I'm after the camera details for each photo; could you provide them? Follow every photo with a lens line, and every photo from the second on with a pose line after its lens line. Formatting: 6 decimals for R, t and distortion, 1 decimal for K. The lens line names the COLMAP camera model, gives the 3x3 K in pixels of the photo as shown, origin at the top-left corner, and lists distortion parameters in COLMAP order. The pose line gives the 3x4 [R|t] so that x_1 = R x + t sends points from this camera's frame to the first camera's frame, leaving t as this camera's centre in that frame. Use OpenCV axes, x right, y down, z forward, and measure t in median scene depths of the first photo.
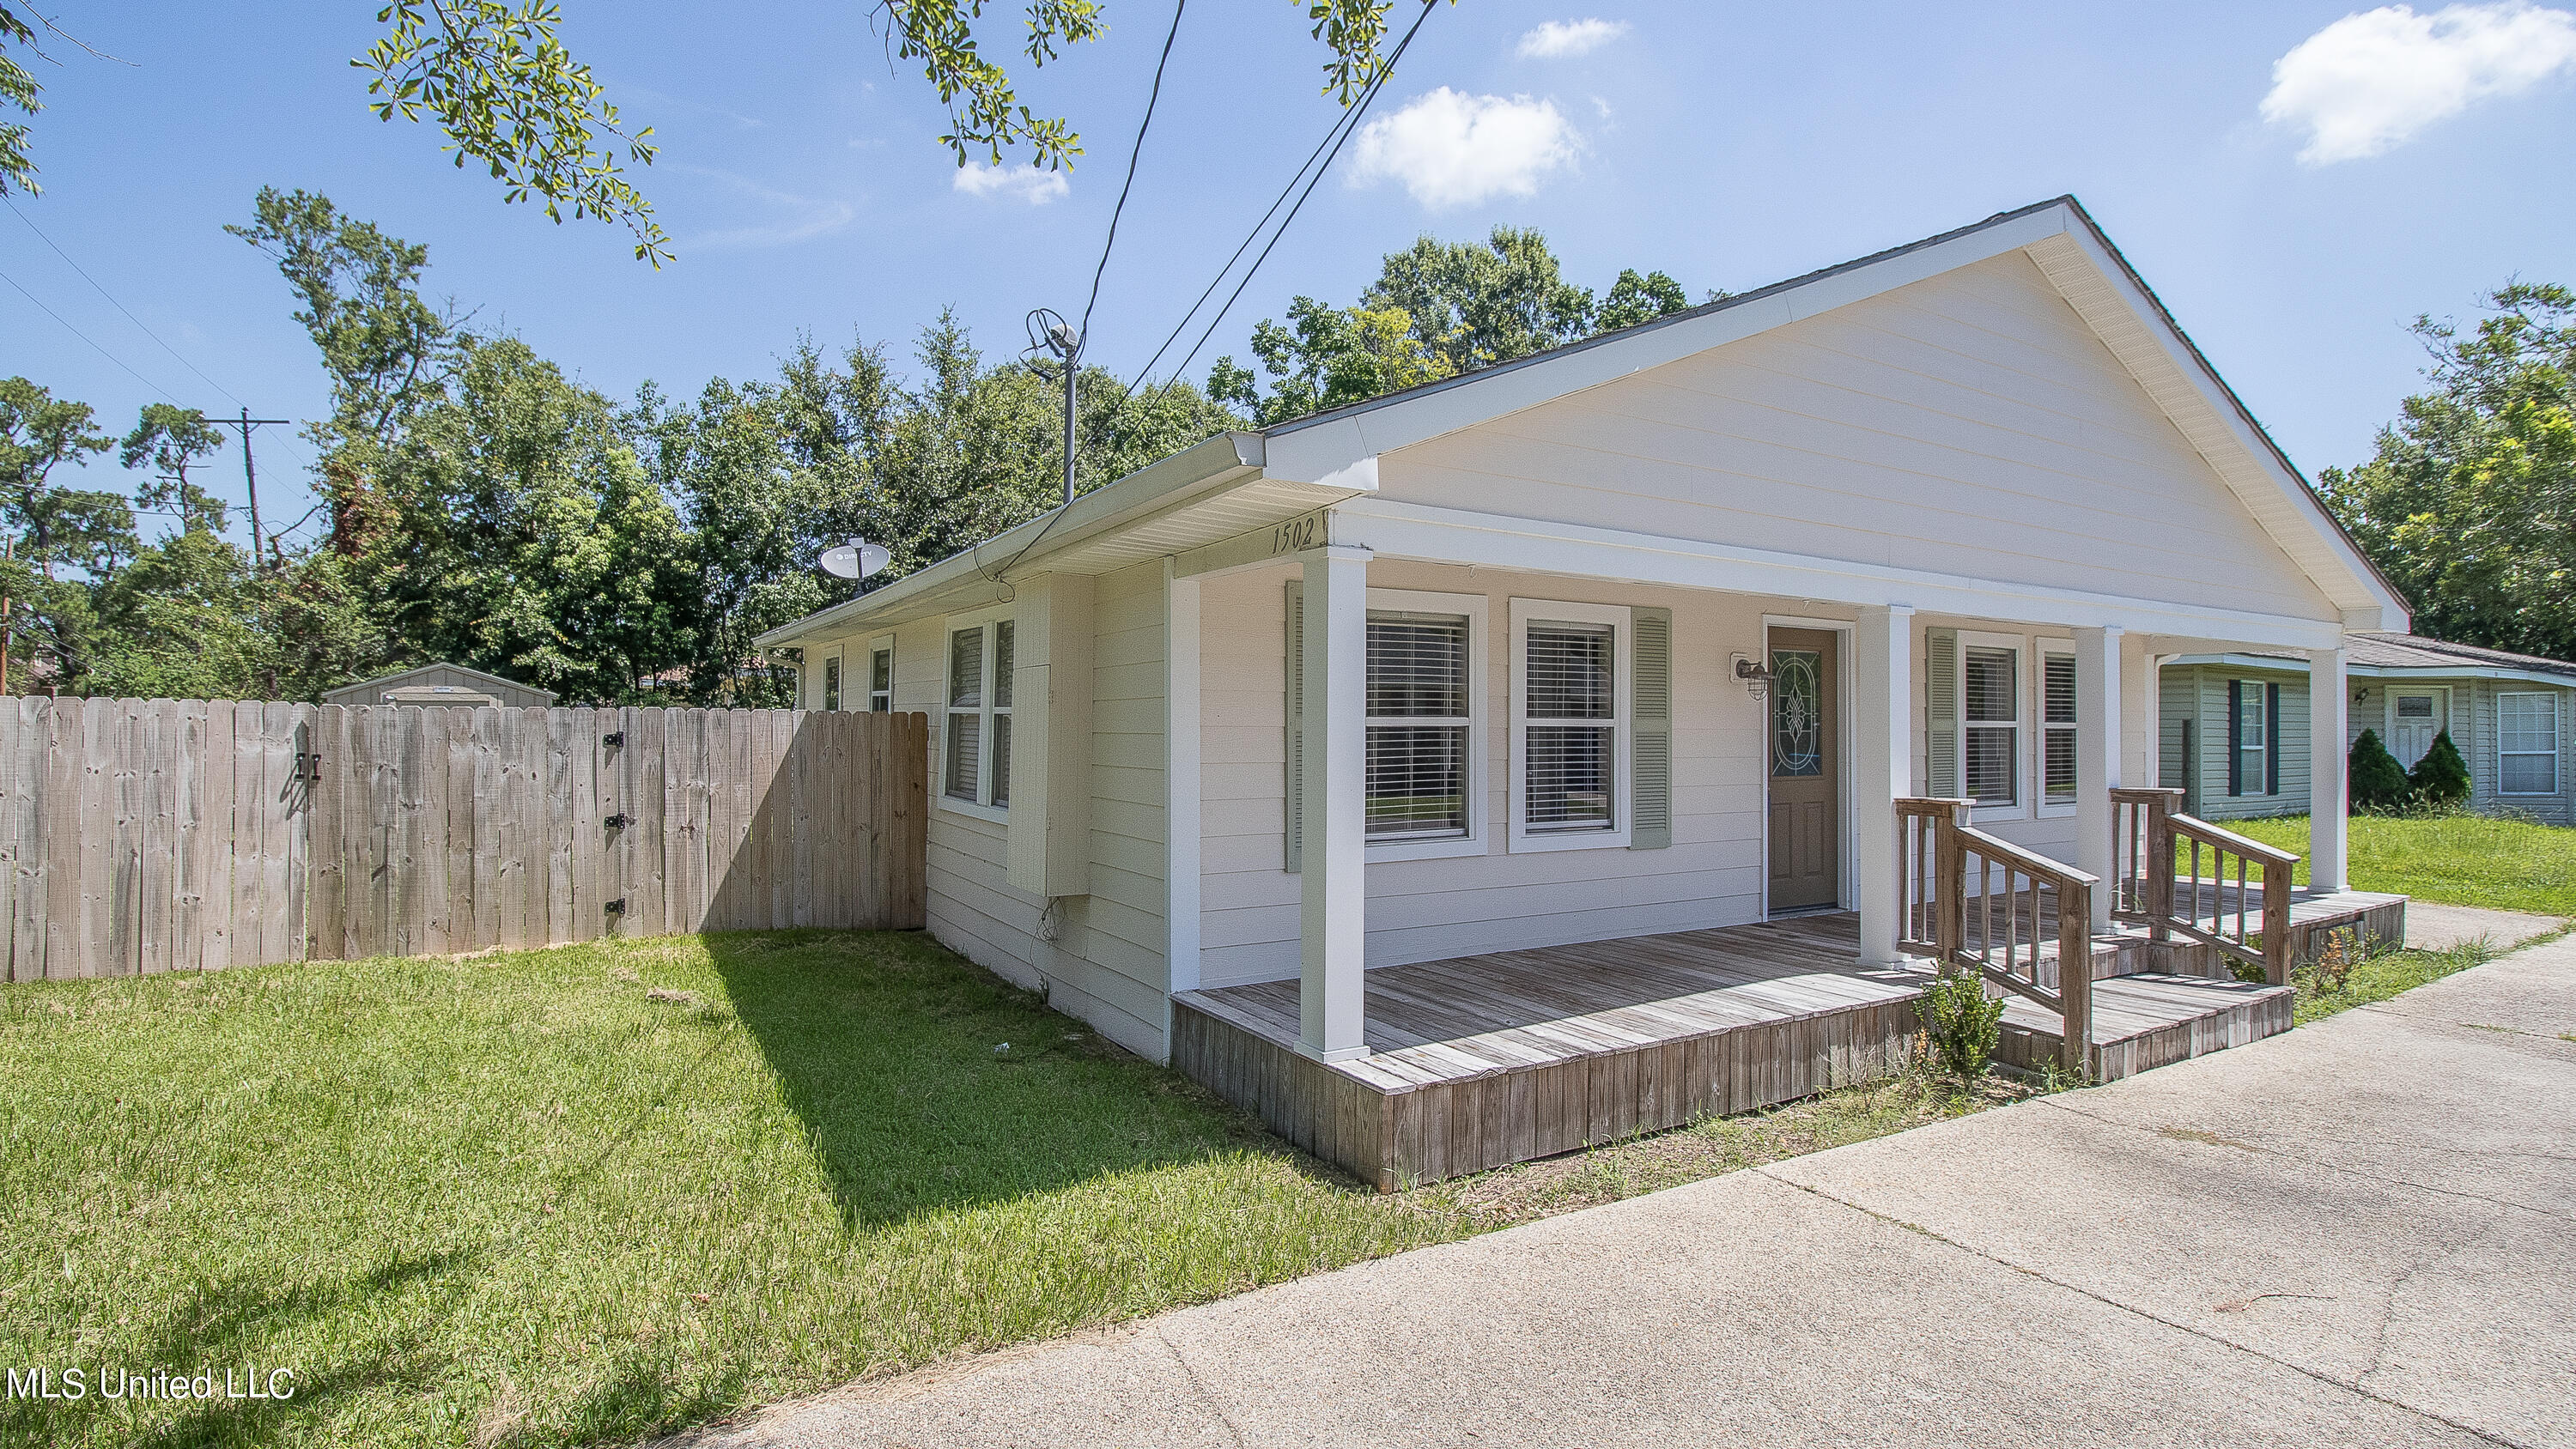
lens RADIAL K [[1220.1, 0, 1282.6], [0, 1220.1, 725.3], [0, 0, 1]] dist [-0.014175, -0.006629]
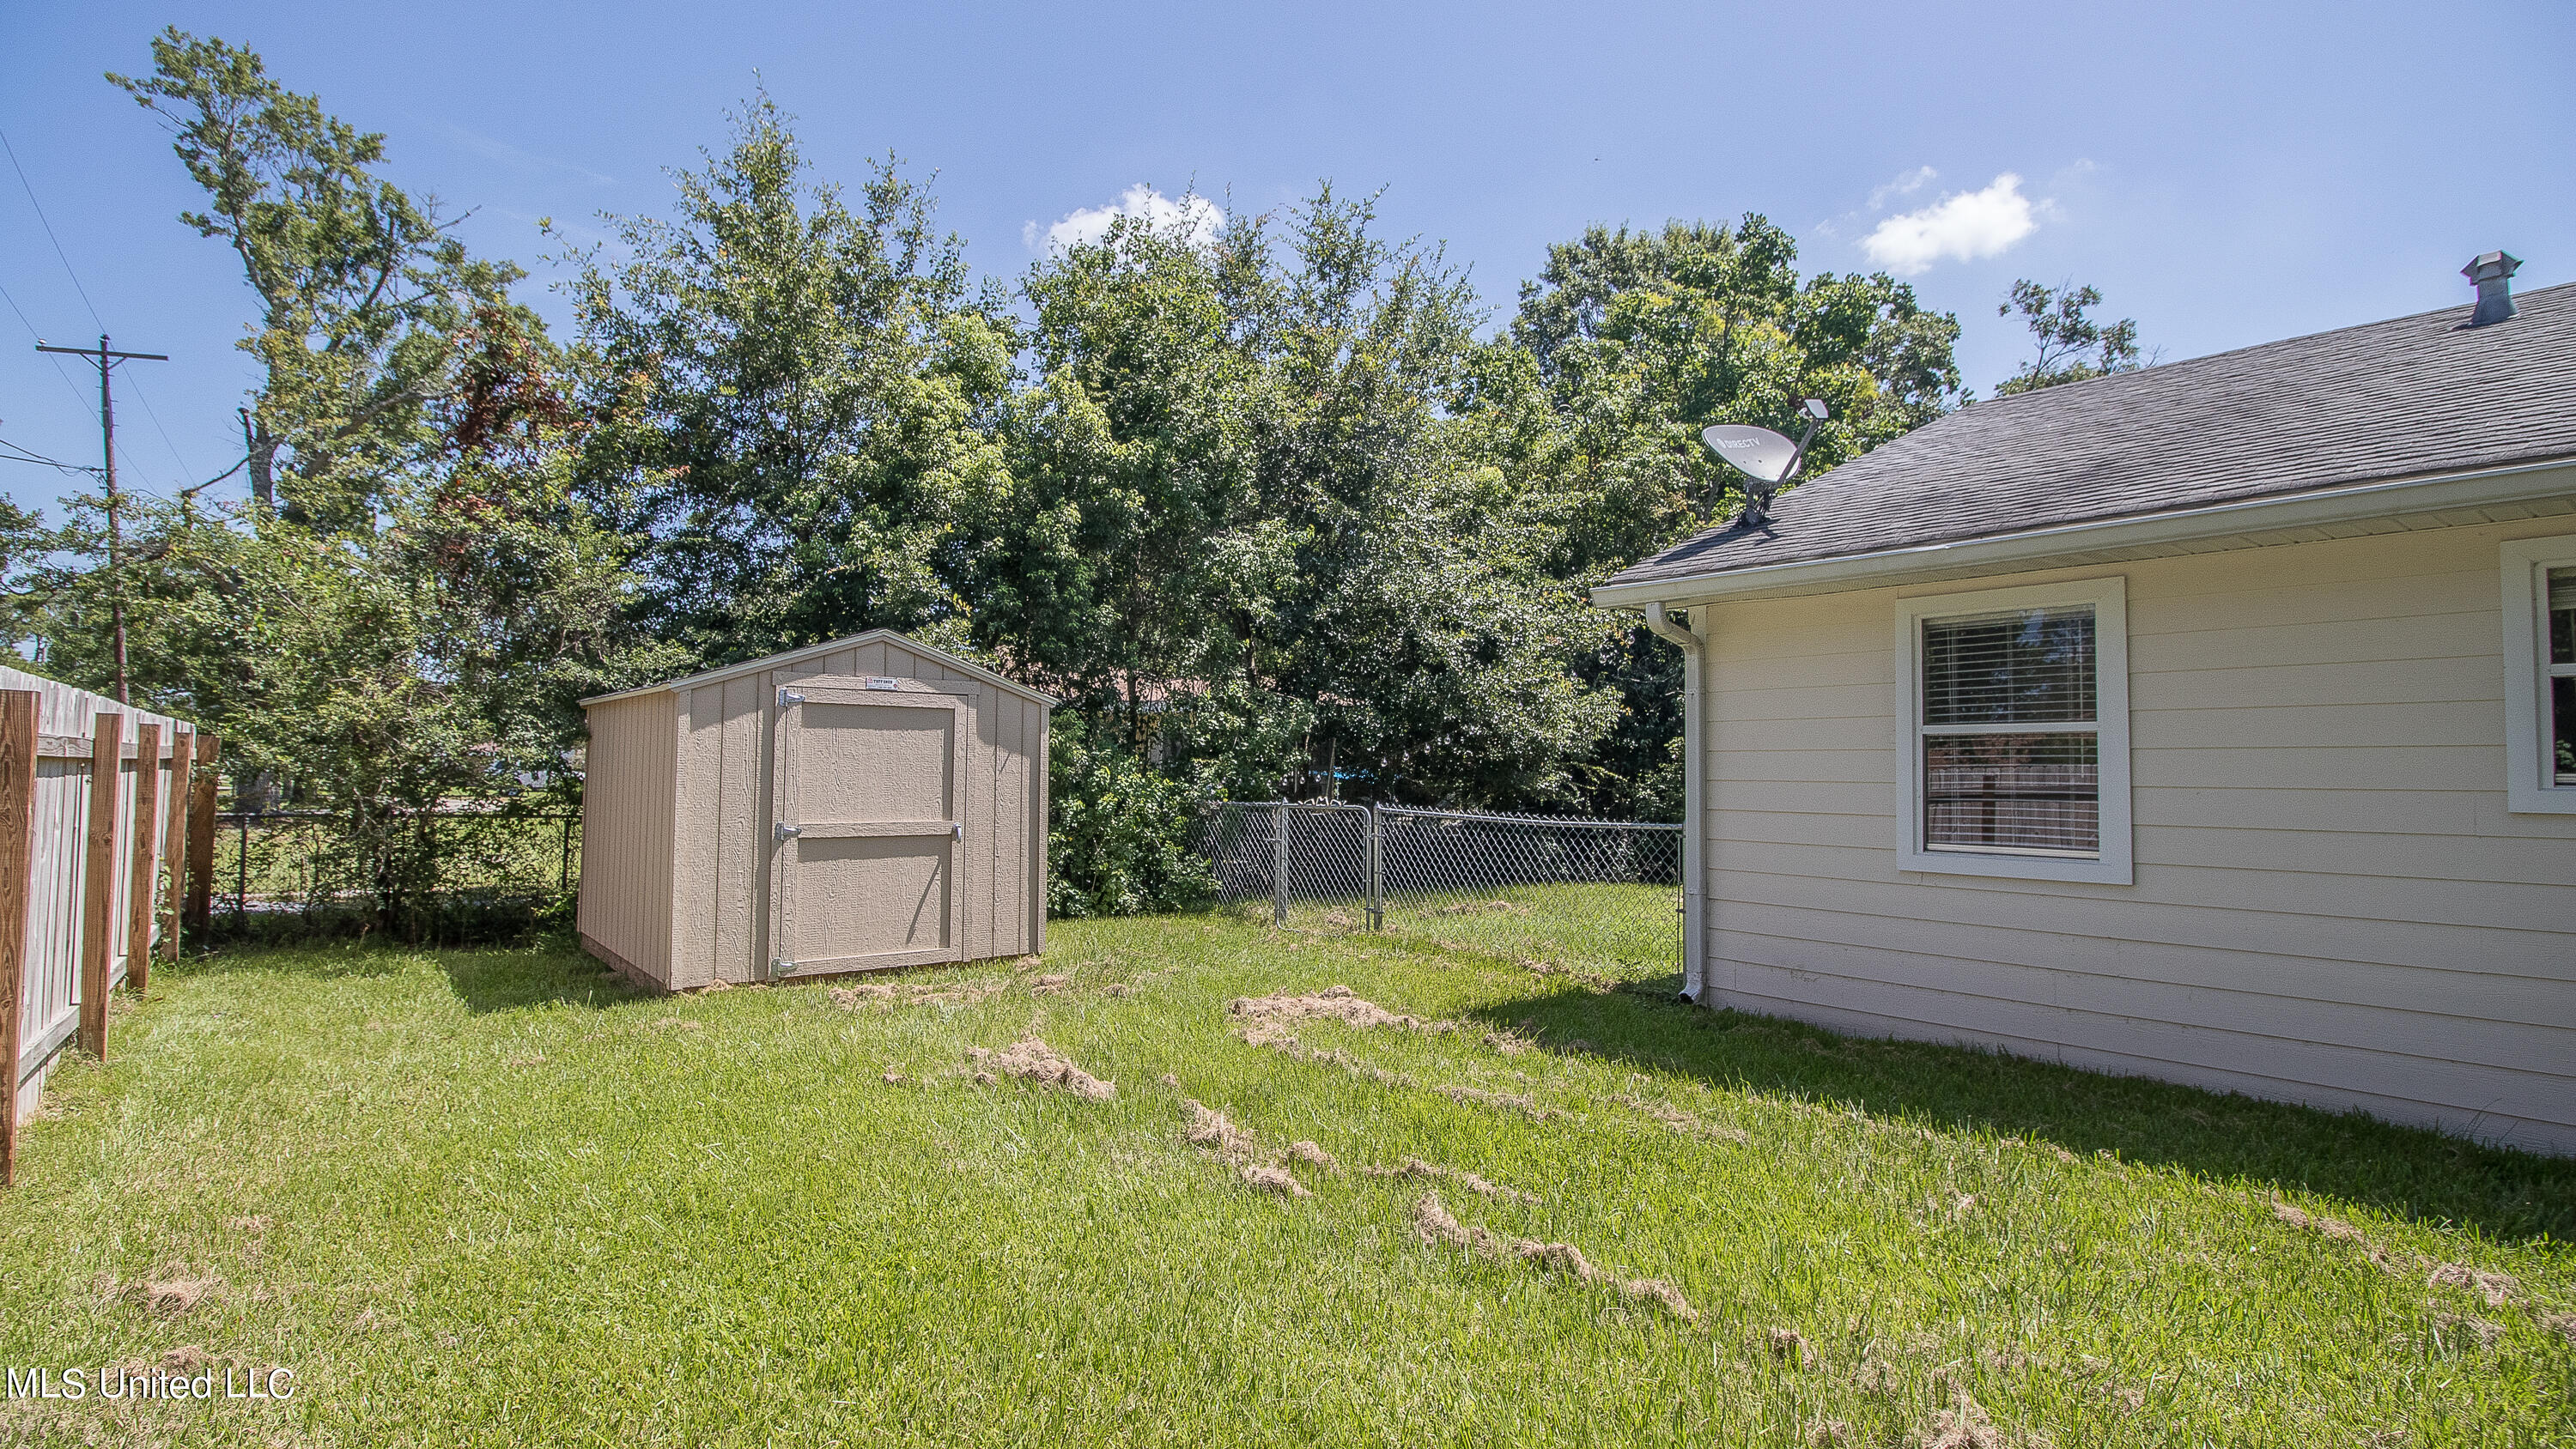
lens RADIAL K [[1220.1, 0, 1286.6], [0, 1220.1, 720.6], [0, 0, 1]] dist [-0.014175, -0.006629]
pose [[0.991065, 0.012755, 0.132769, -0.974096], [-0.005581, 0.998511, -0.054265, 0.018784], [-0.133263, 0.053039, 0.989660, 0.795703]]
